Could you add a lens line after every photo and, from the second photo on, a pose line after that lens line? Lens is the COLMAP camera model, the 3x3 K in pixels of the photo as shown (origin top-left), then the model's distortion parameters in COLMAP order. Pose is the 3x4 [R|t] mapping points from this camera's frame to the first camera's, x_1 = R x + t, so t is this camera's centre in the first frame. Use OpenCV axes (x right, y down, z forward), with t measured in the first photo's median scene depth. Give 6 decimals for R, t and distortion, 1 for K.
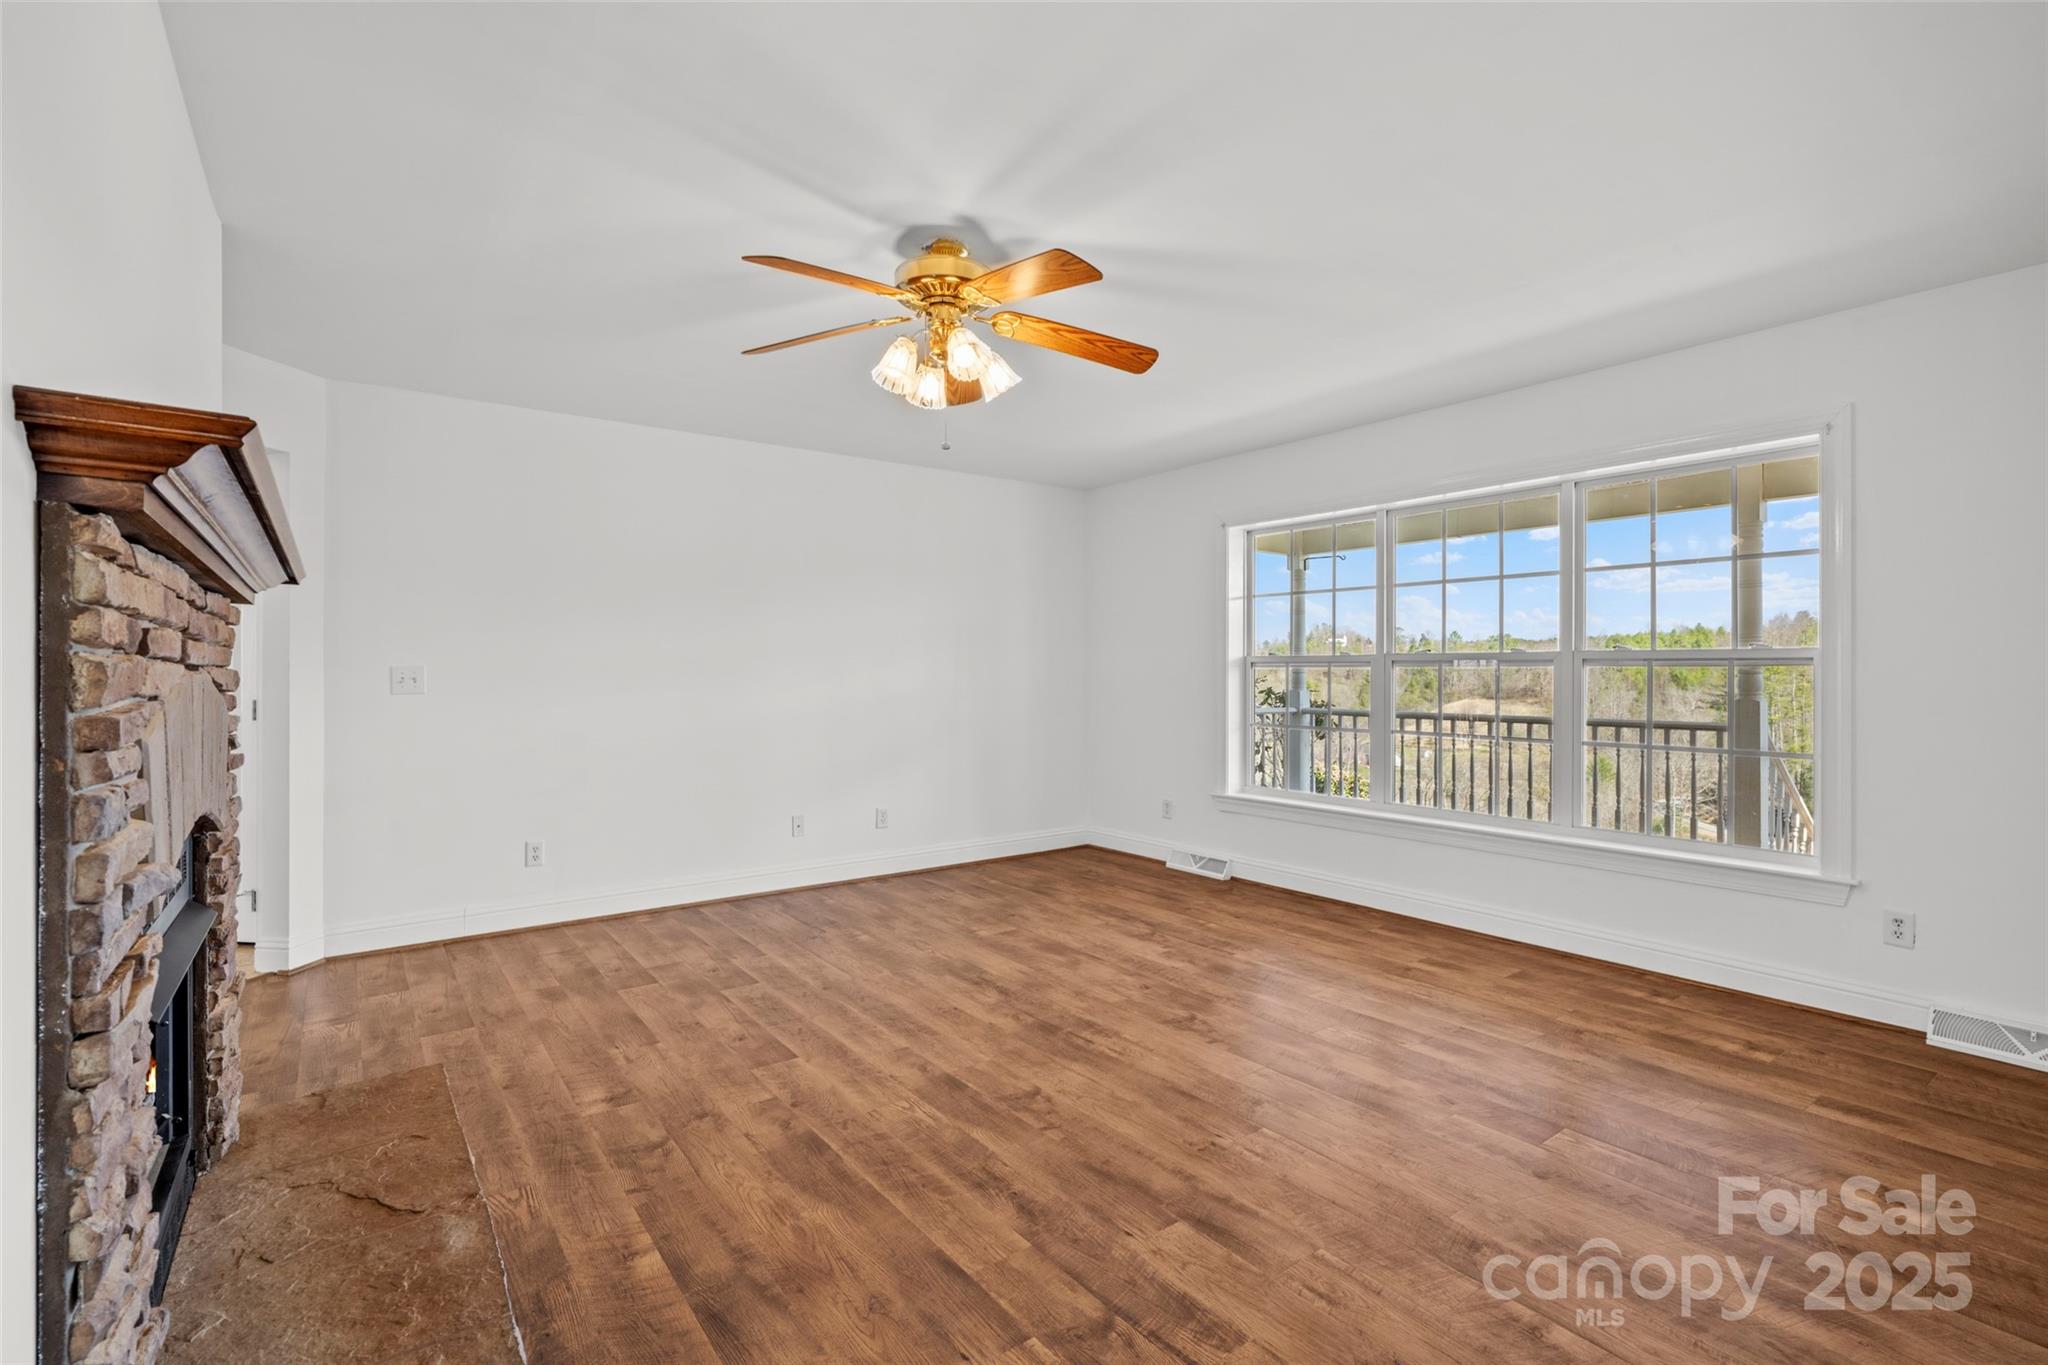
lens RADIAL K [[928.7, 0, 1026.7], [0, 928.7, 689.0], [0, 0, 1]] dist [-0.003906, 0.000791]
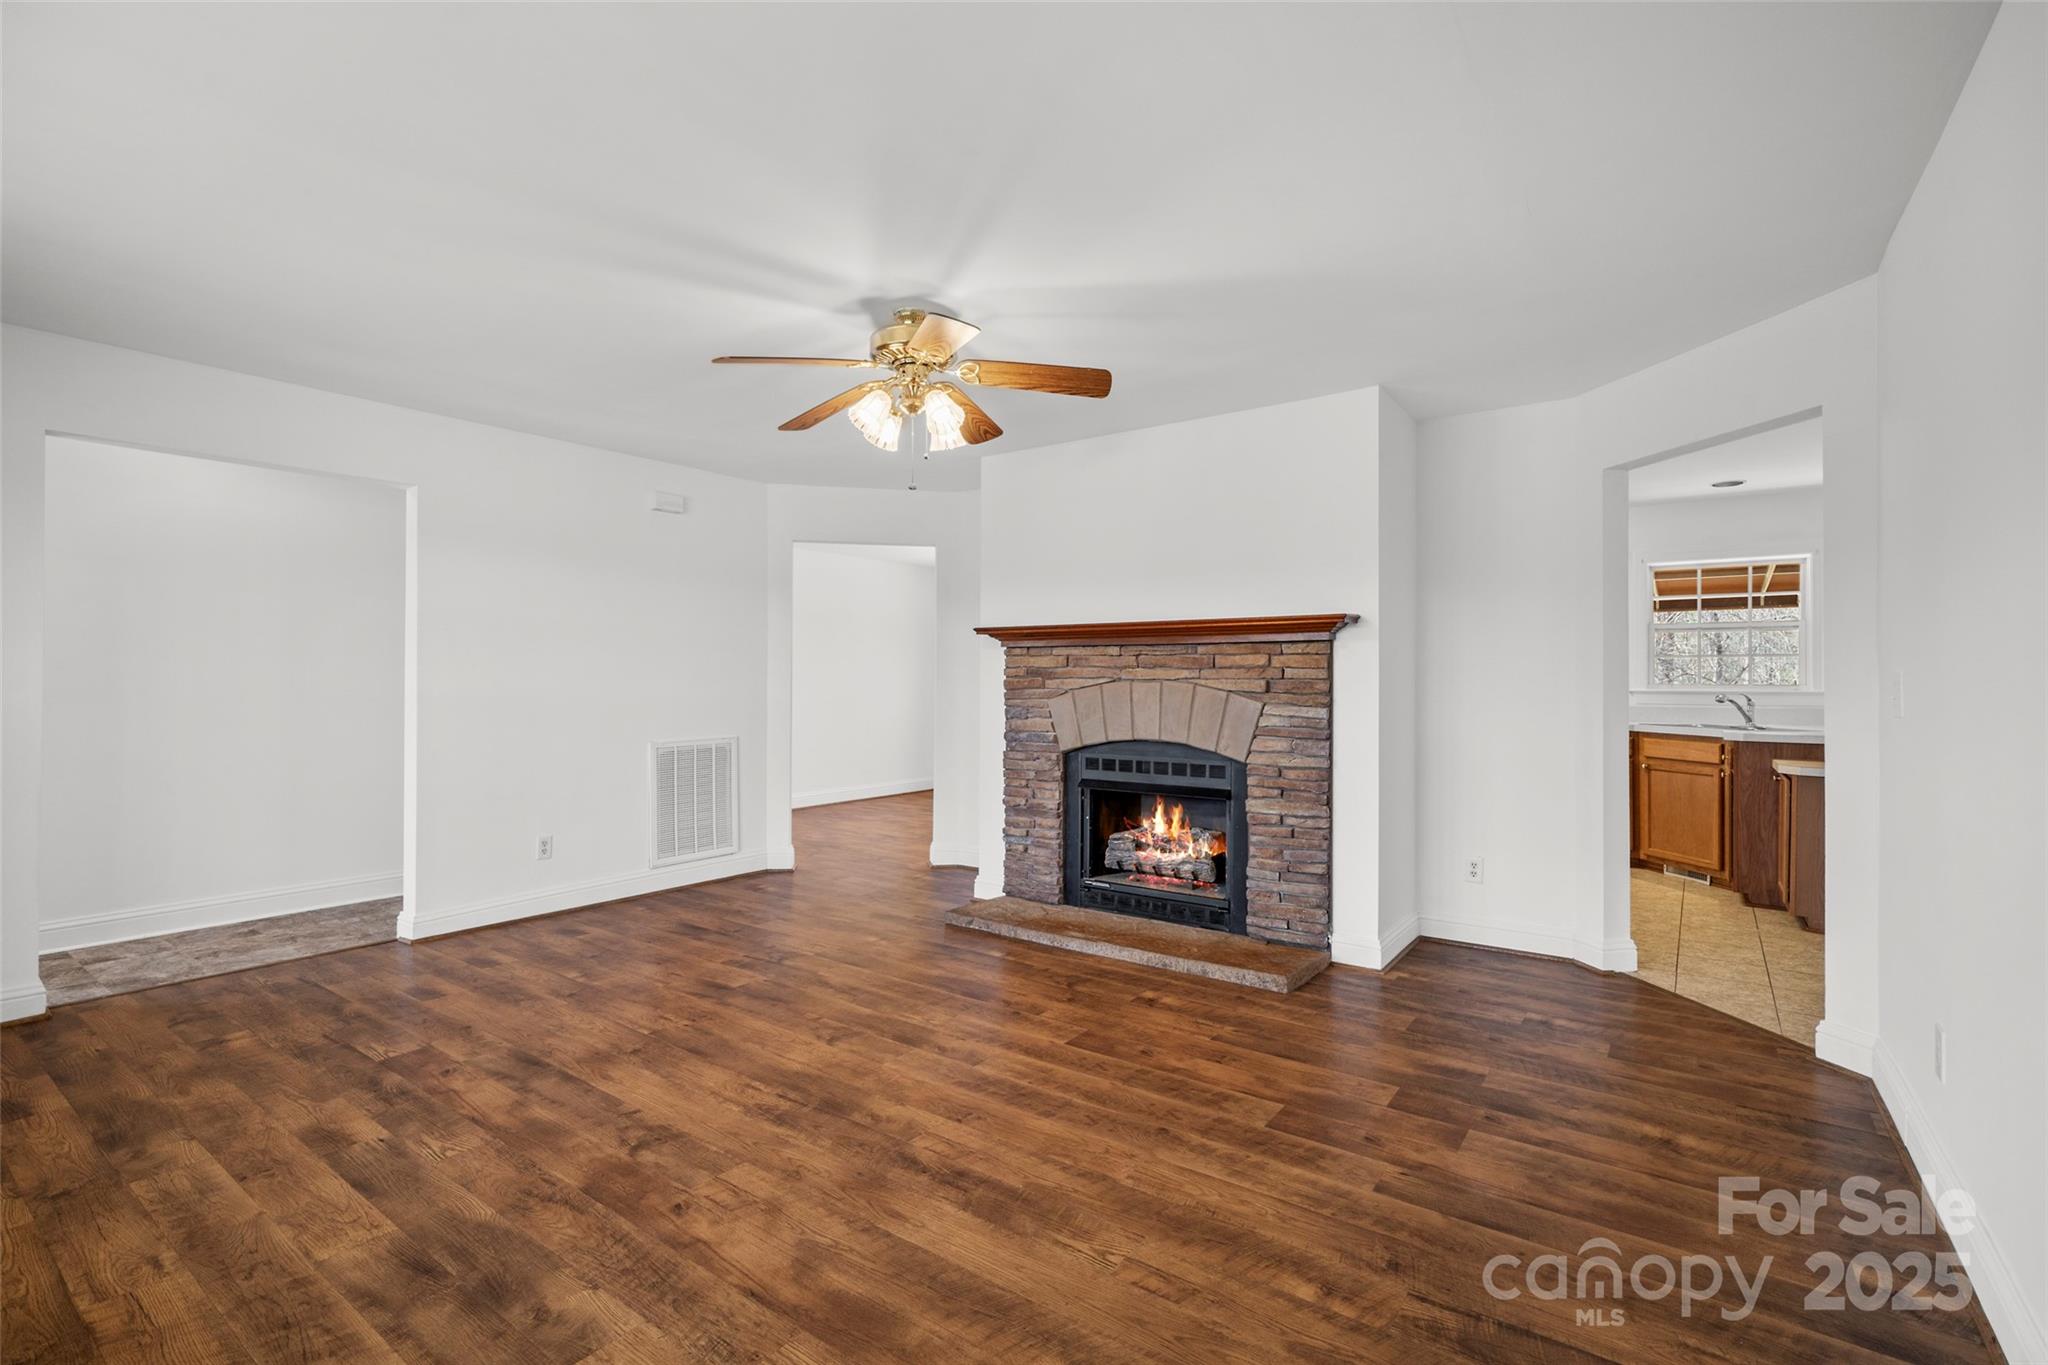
lens RADIAL K [[928.7, 0, 1032.3], [0, 928.7, 678.2], [0, 0, 1]] dist [-0.003906, 0.000791]
pose [[-0.952286, -0.000926, -0.305207, 0.105039], [-0.005238, 0.999898, 0.013311, -0.033866], [0.305164, 0.014274, -0.952193, 1.822142]]
